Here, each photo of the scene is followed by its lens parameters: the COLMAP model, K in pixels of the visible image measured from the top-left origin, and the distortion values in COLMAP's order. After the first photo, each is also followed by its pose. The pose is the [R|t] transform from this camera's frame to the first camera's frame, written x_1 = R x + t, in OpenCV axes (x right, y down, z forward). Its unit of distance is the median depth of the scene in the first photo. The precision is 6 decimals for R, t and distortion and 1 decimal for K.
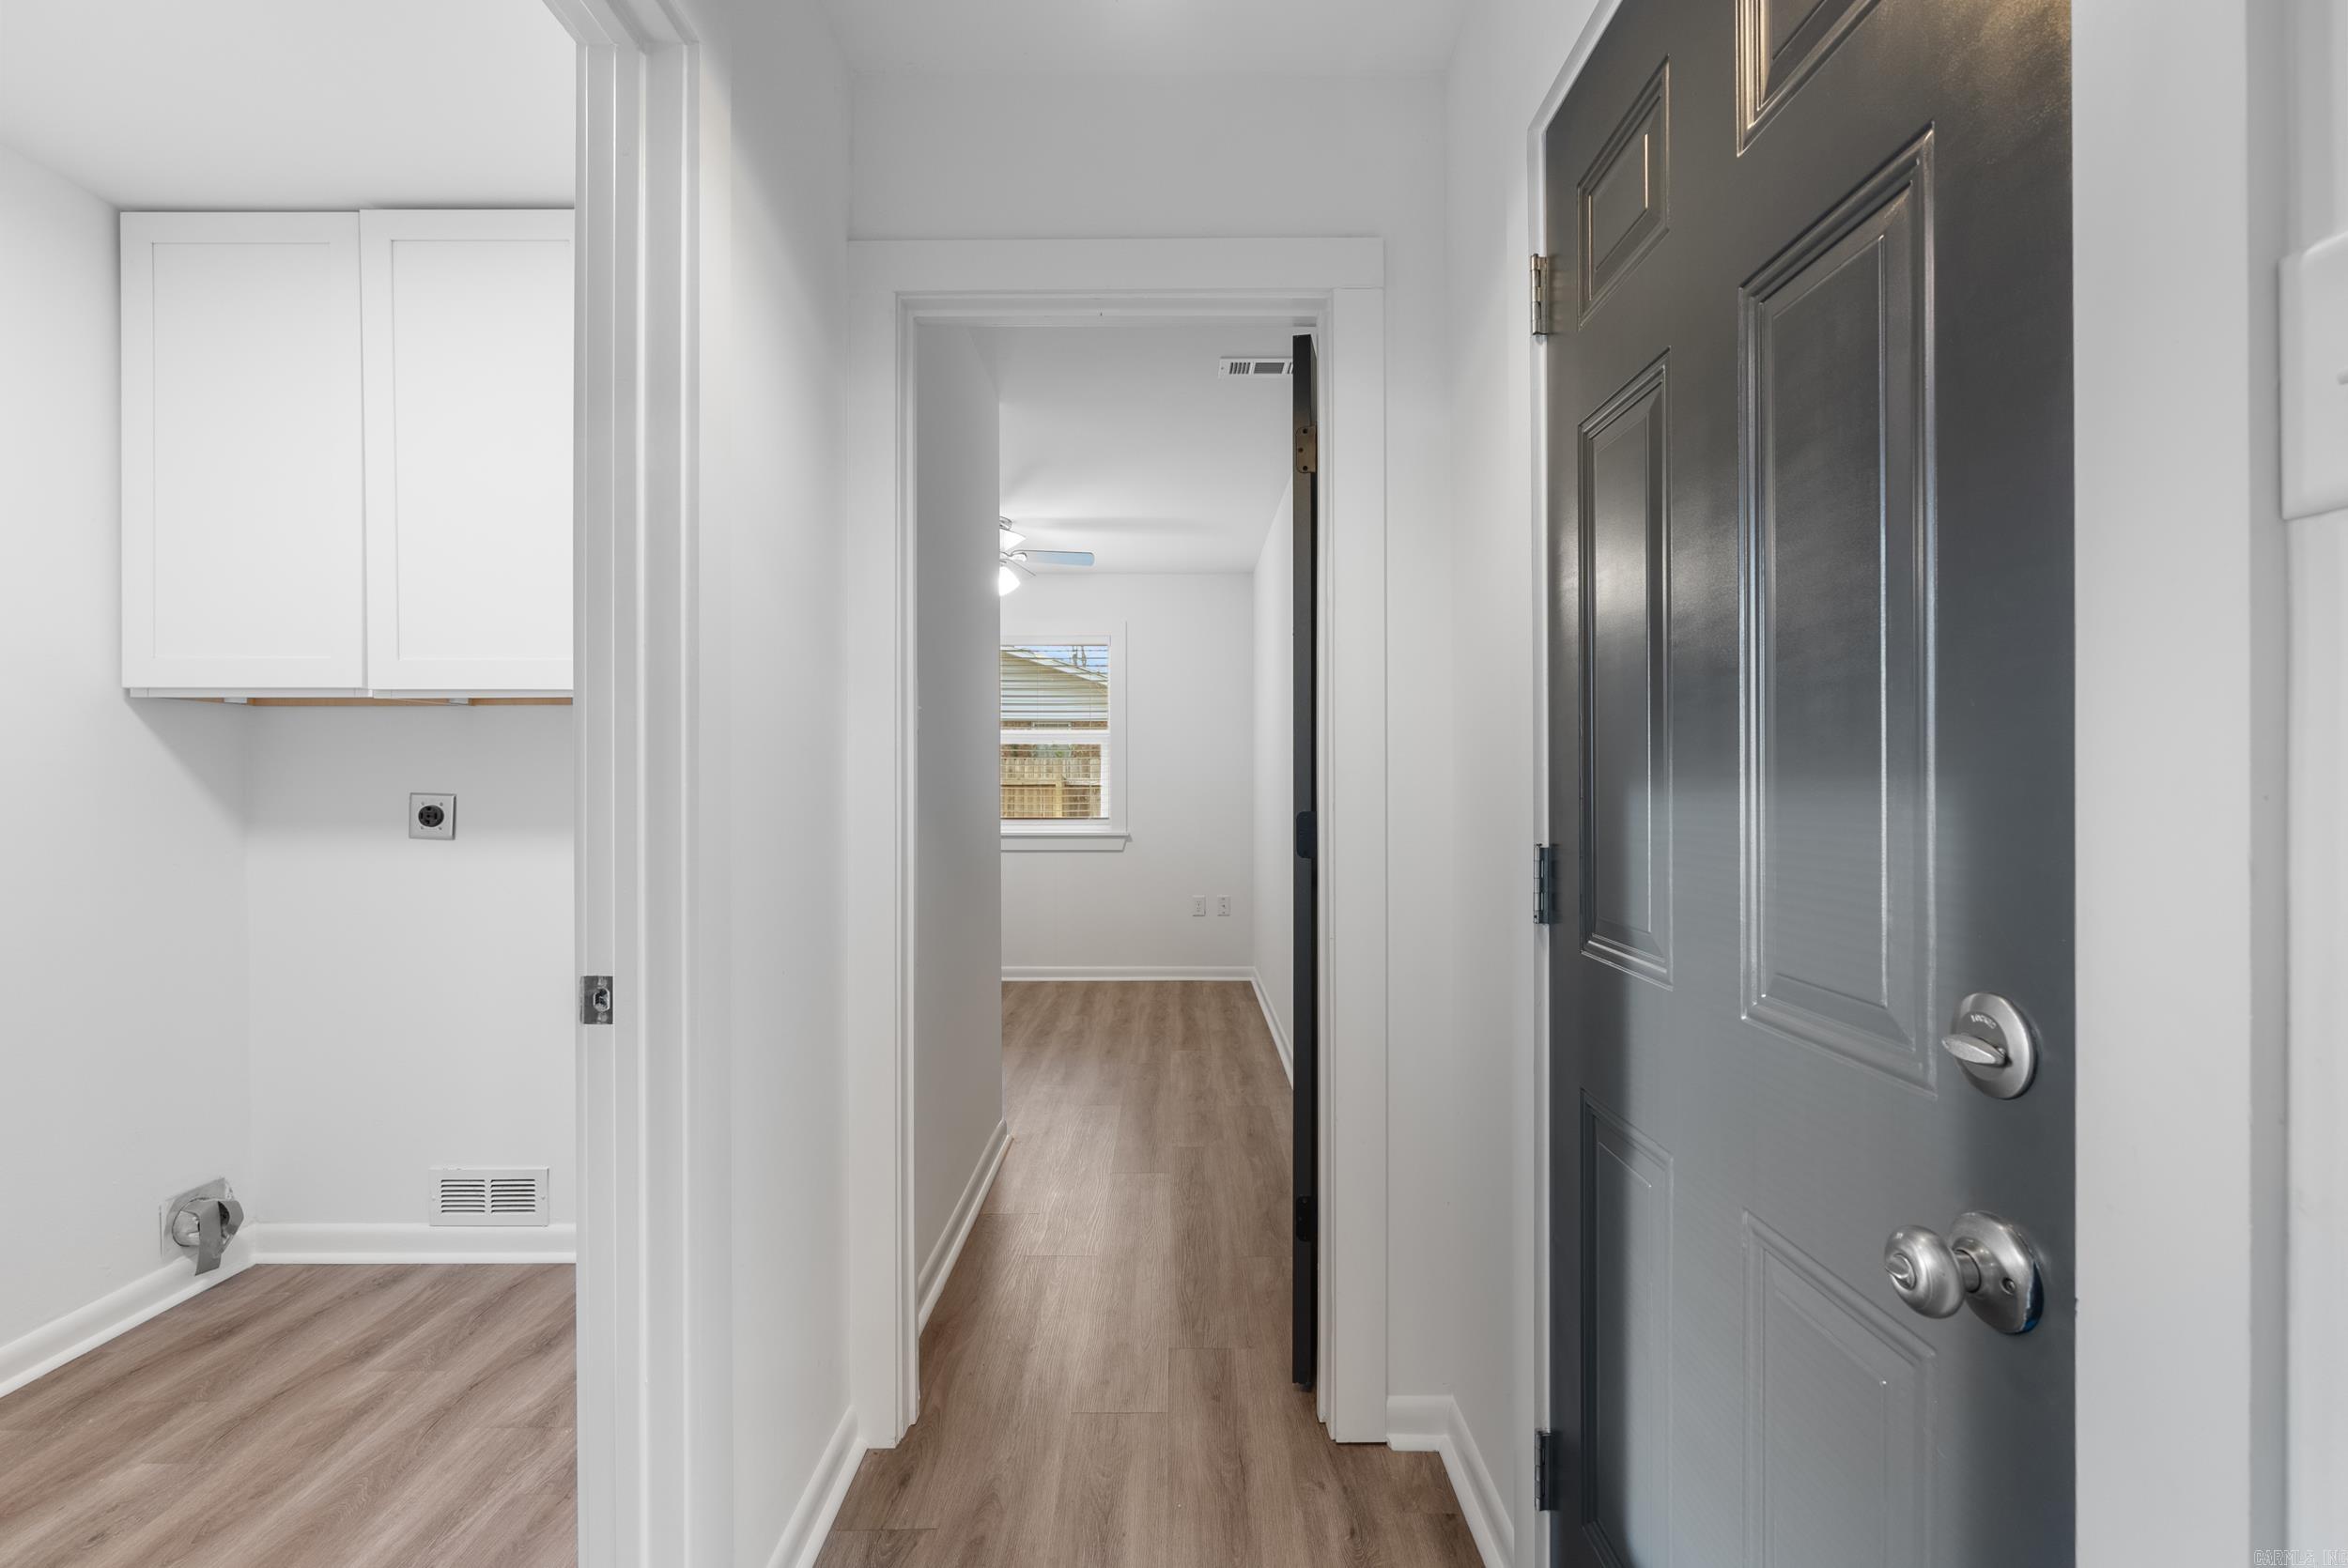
lens RADIAL K [[1035.3, 0, 1175.8], [0, 1035.3, 778.7], [0, 0, 1]] dist [-0.005108, 0.000322]
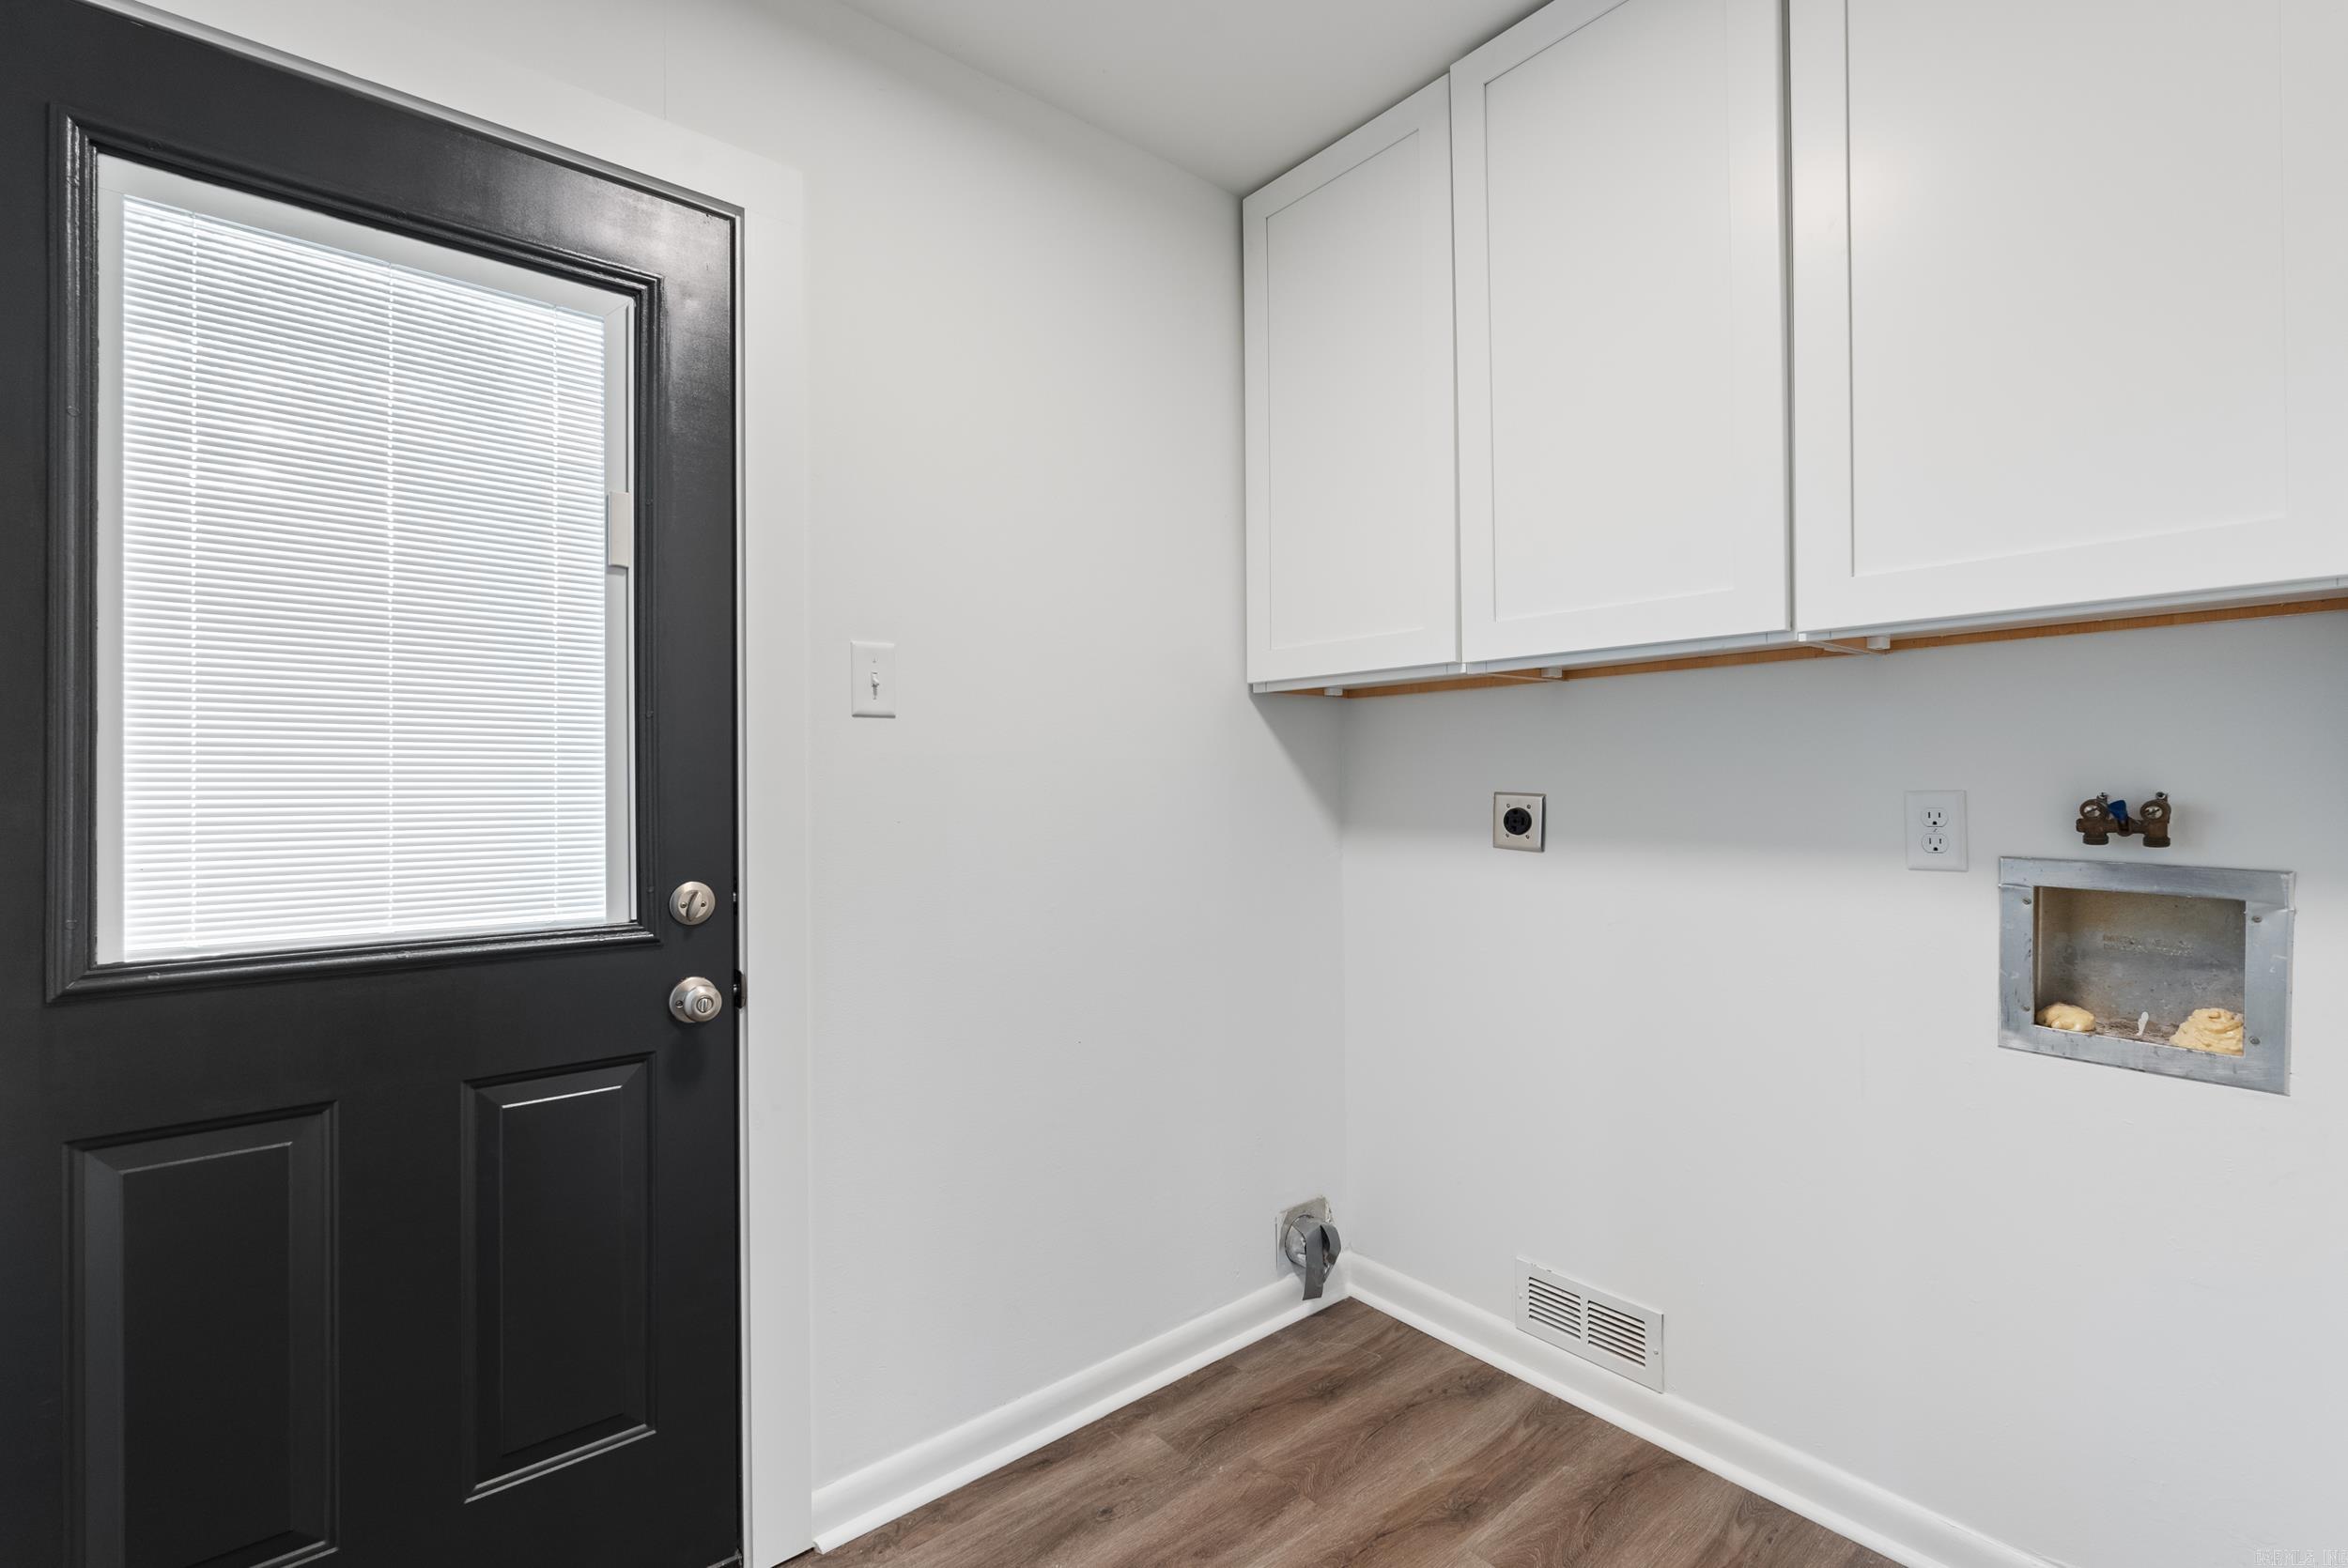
lens RADIAL K [[1035.3, 0, 1173.6], [0, 1035.3, 778.8], [0, 0, 1]] dist [-0.005108, 0.000322]
pose [[0.637659, -0.001390, -0.770317, -0.290339], [0.003174, 0.999995, 0.000823, 0.001533], [0.770312, -0.002970, 0.637660, 0.298927]]
